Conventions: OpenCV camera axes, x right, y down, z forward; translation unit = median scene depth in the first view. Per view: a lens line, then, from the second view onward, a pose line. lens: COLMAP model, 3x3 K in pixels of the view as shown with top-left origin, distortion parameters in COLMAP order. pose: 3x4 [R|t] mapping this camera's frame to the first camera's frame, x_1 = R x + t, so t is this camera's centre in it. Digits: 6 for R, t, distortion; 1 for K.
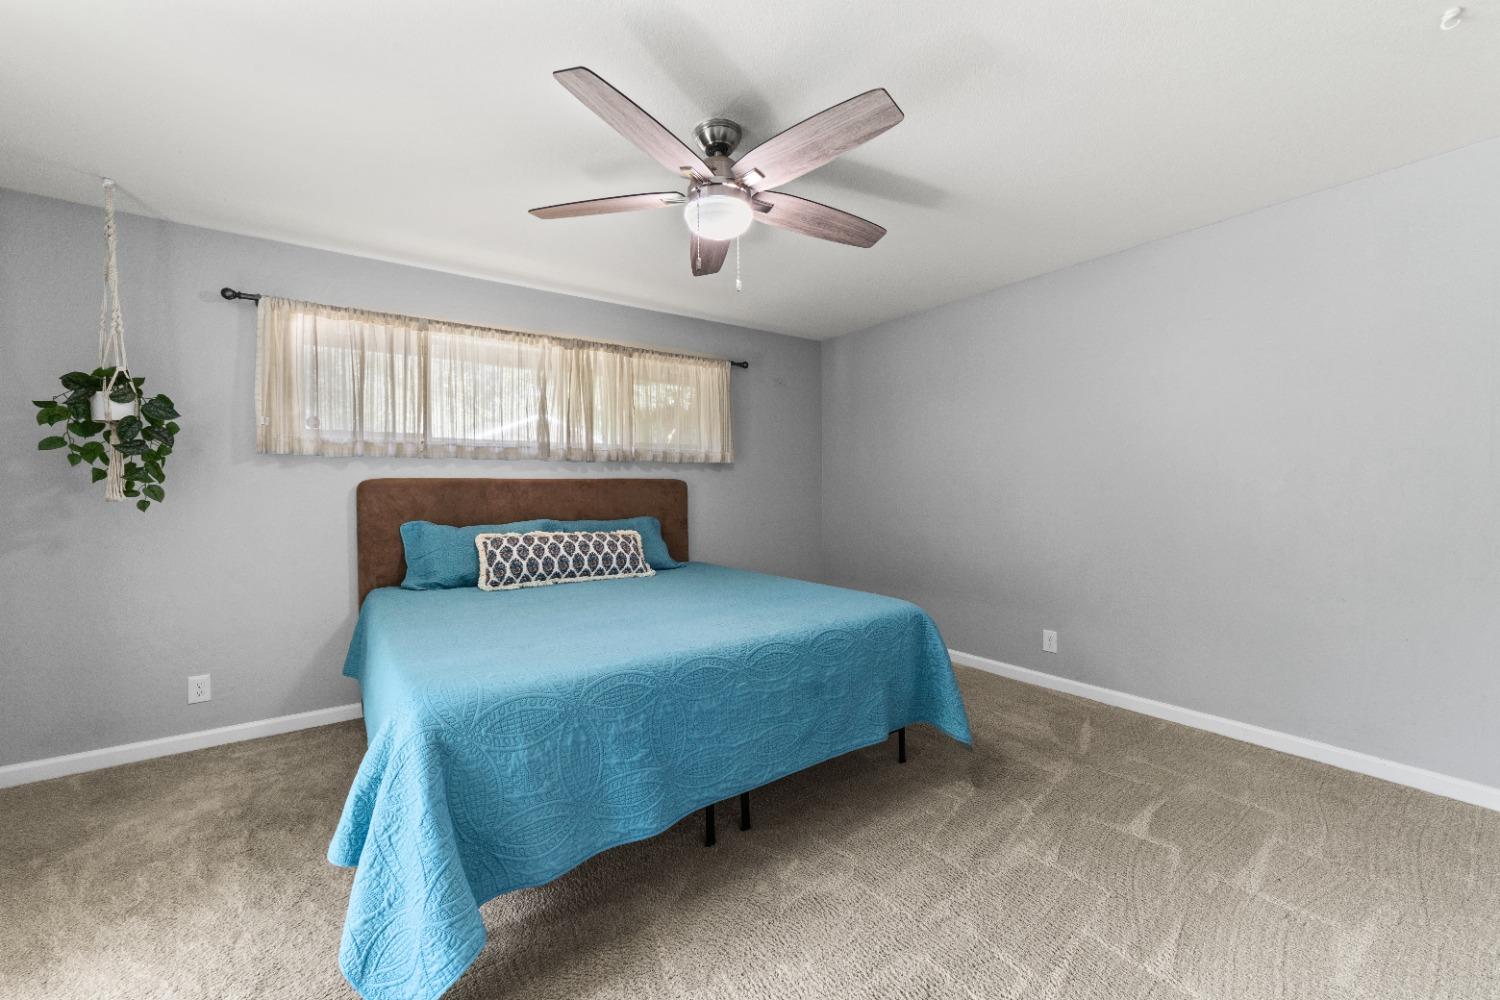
lens RADIAL K [[581.0, 0, 743.1], [0, 581.0, 497.1], [0, 0, 1]] dist [-0.022925, 0.008656]
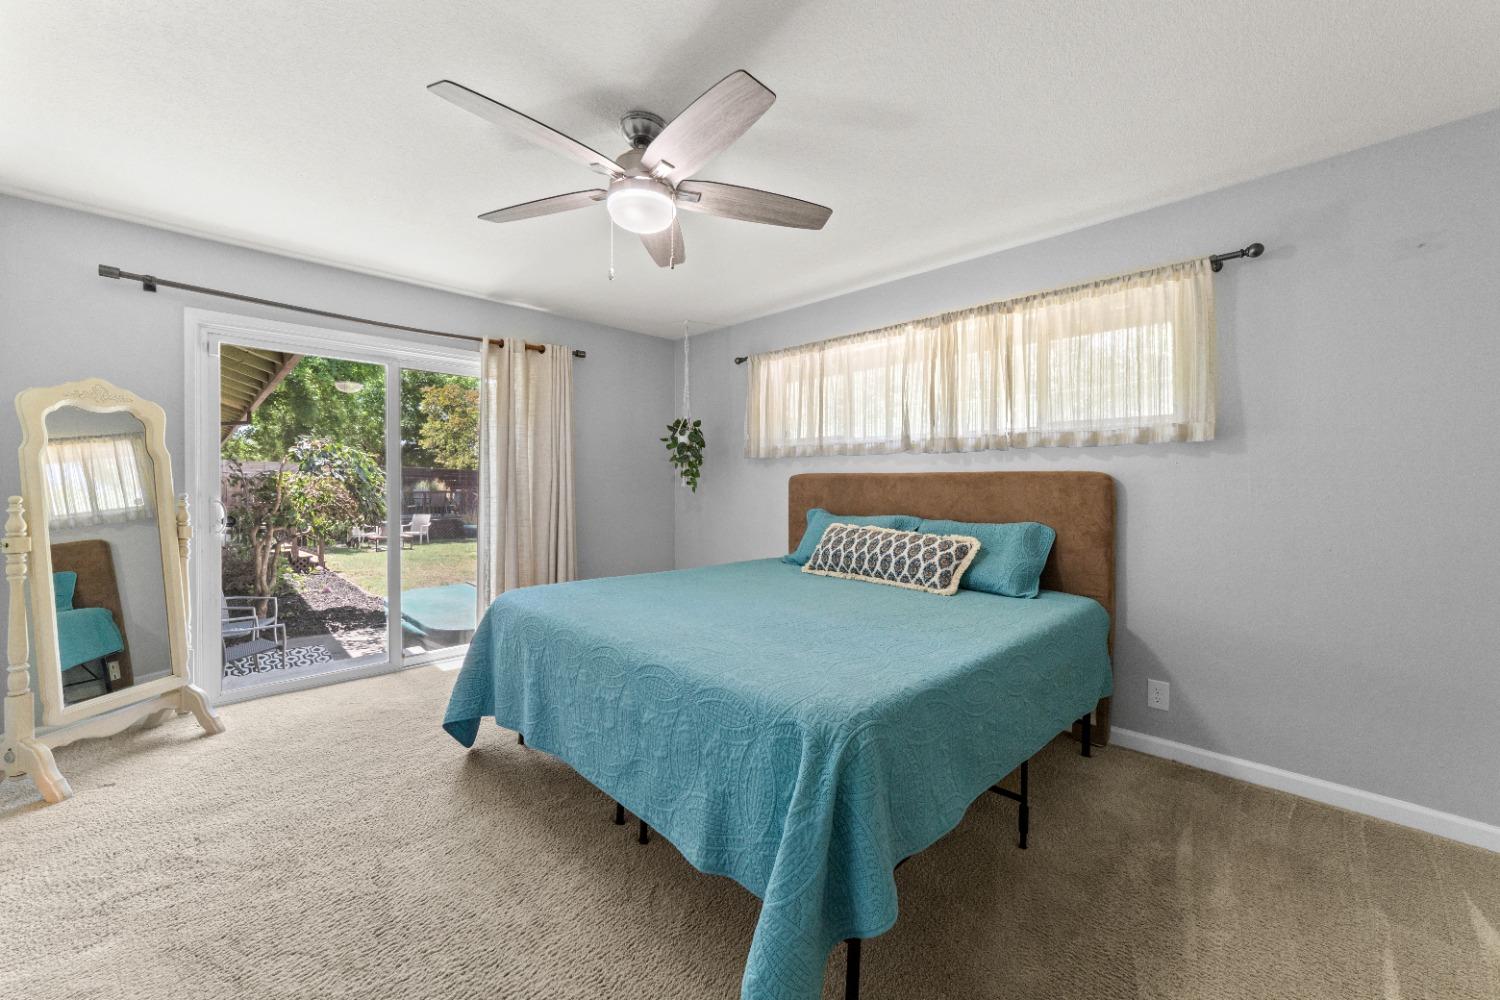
lens RADIAL K [[581.0, 0, 749.9], [0, 581.0, 493.2], [0, 0, 1]] dist [-0.022925, 0.008656]
pose [[0.171098, 0.022383, -0.985000, 0.556735], [-0.024153, 0.999537, 0.018518, -0.010148], [0.984958, 0.020622, 0.171560, 0.588260]]
